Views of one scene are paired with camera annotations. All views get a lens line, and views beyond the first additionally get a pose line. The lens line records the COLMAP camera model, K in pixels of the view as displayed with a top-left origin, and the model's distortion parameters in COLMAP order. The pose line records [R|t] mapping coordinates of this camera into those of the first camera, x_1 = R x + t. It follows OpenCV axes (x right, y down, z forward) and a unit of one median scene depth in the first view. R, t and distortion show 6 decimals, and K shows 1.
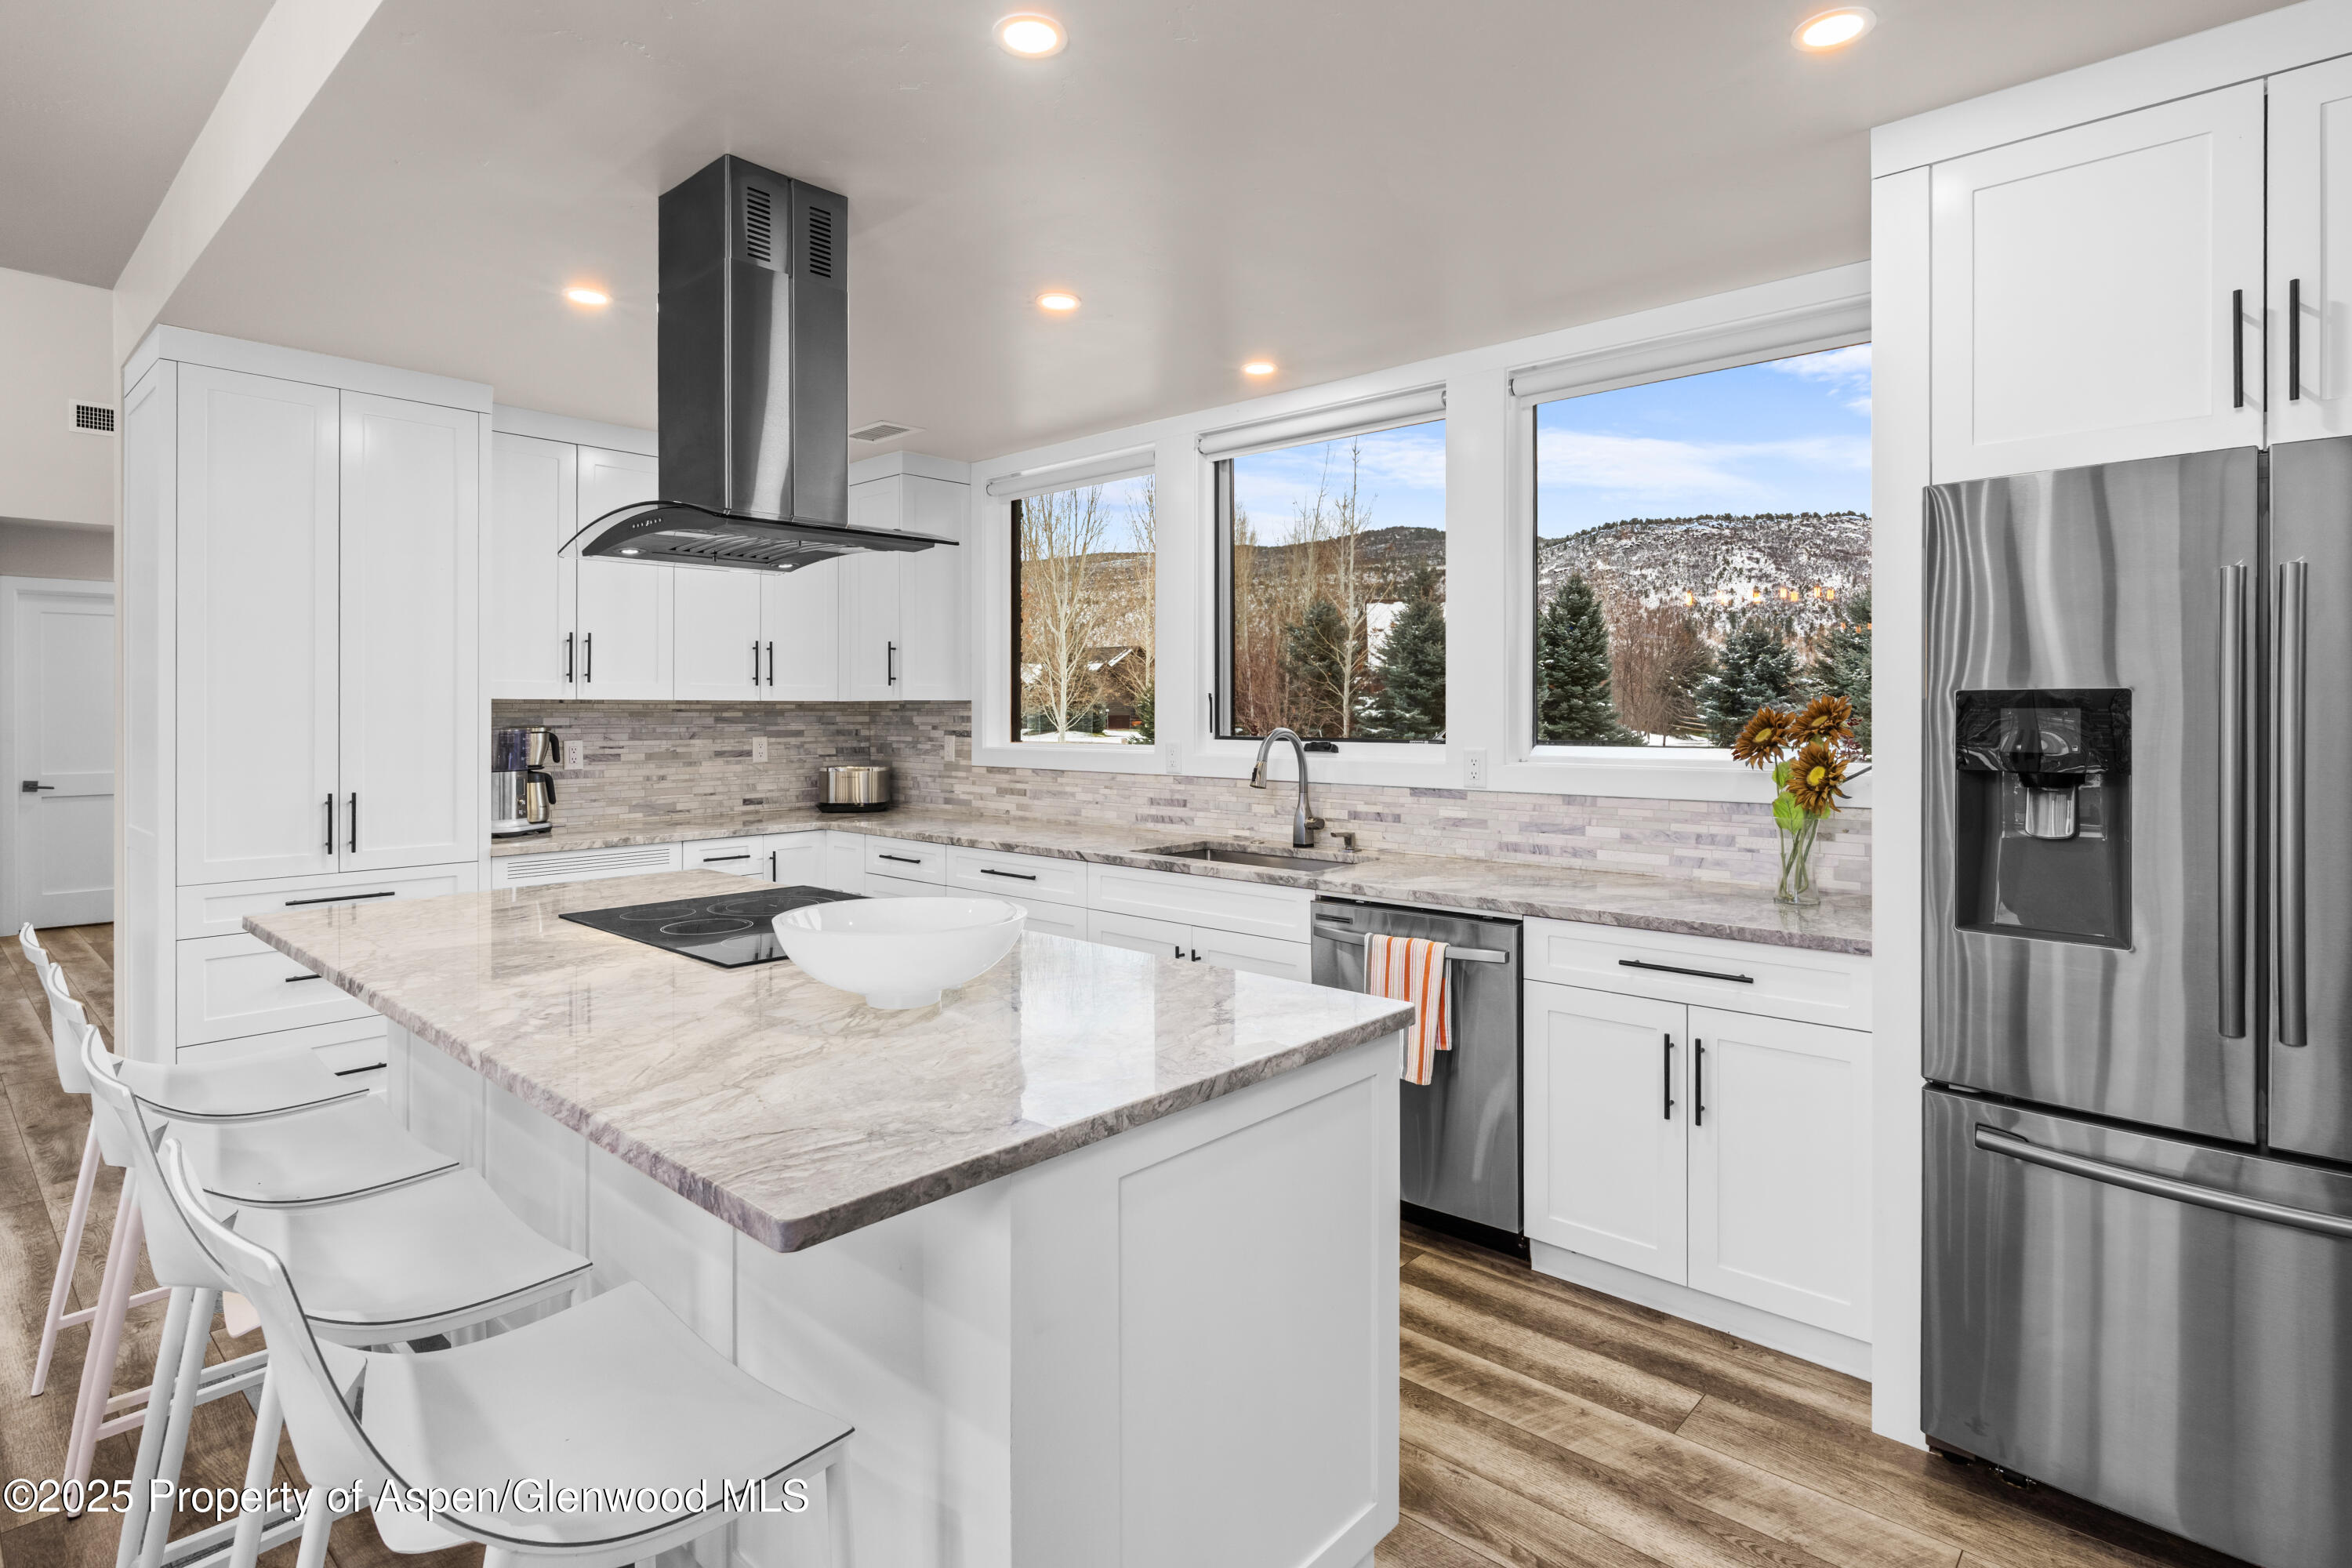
lens RADIAL K [[1192.4, 0, 1174.2], [0, 1192.4, 710.5], [0, 0, 1]] dist [-0.000463, -0.000064]
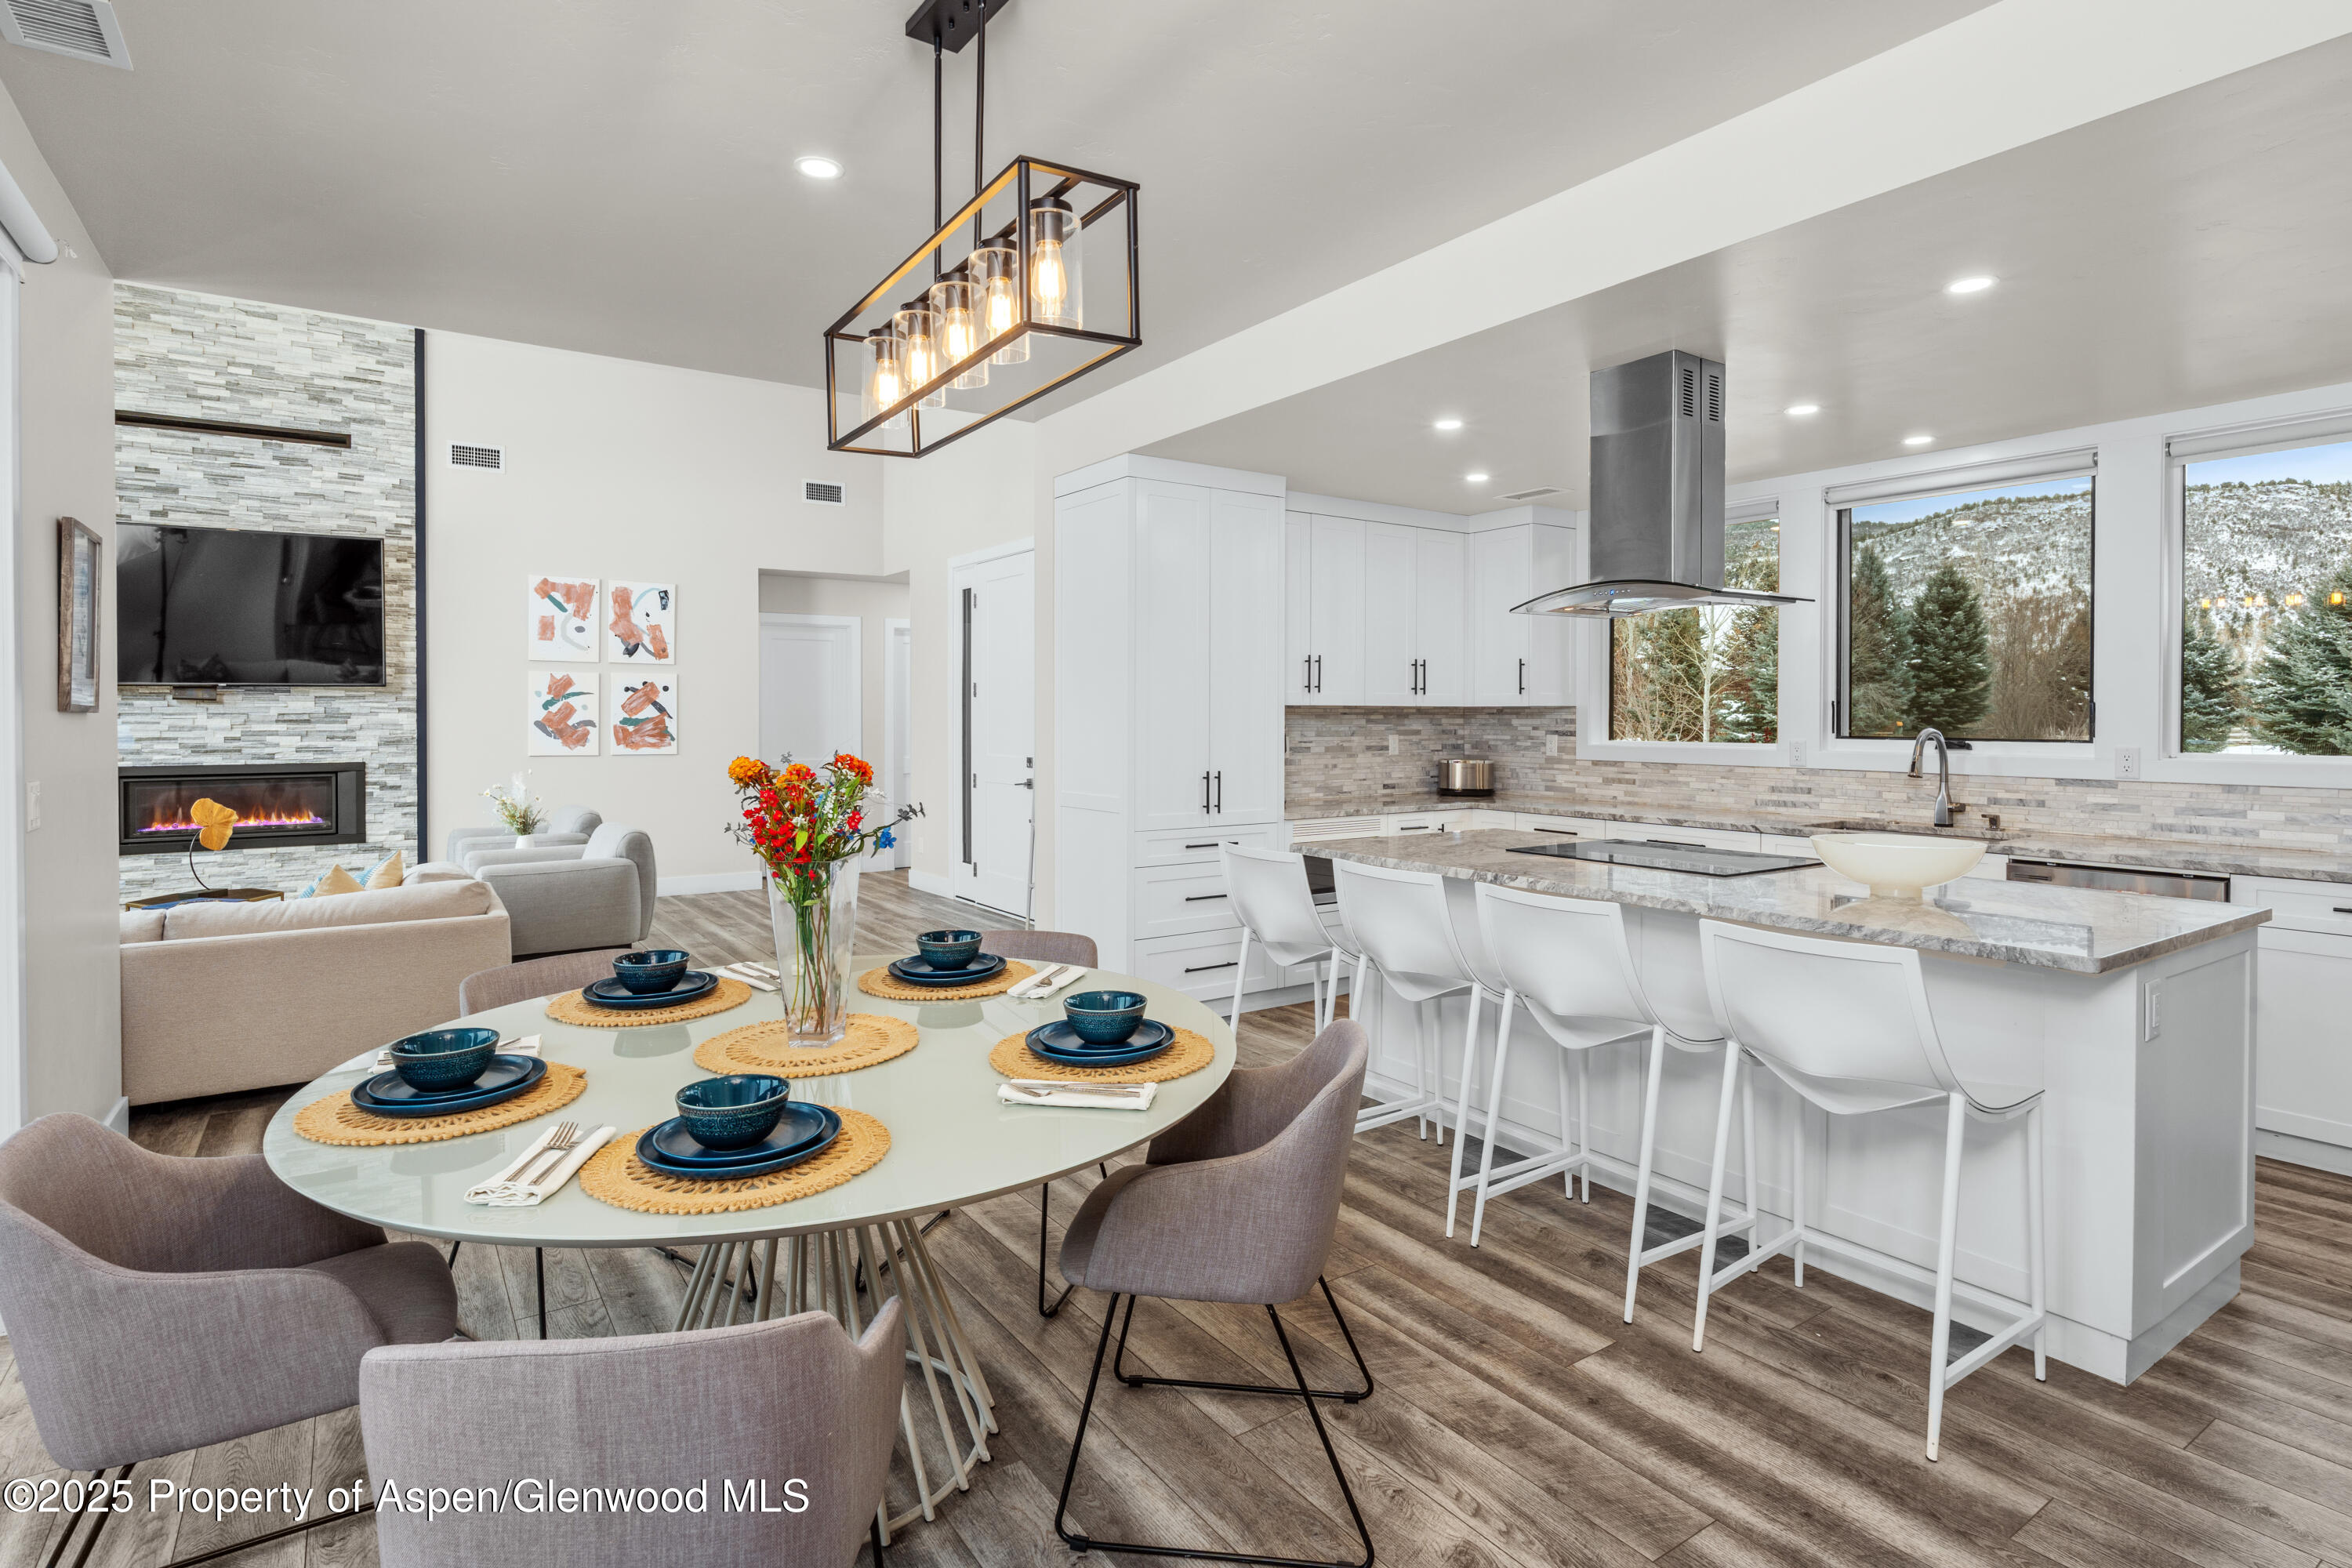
lens RADIAL K [[1202.3, 0, 1179.7], [0, 1202.3, 721.9], [0, 0, 1]] dist [0.000267, 0.000206]
pose [[0.974277, 0.003667, -0.225324, -0.295279], [-0.002122, 0.999973, 0.007100, -0.000234], [0.225344, -0.006440, 0.974258, -0.297108]]
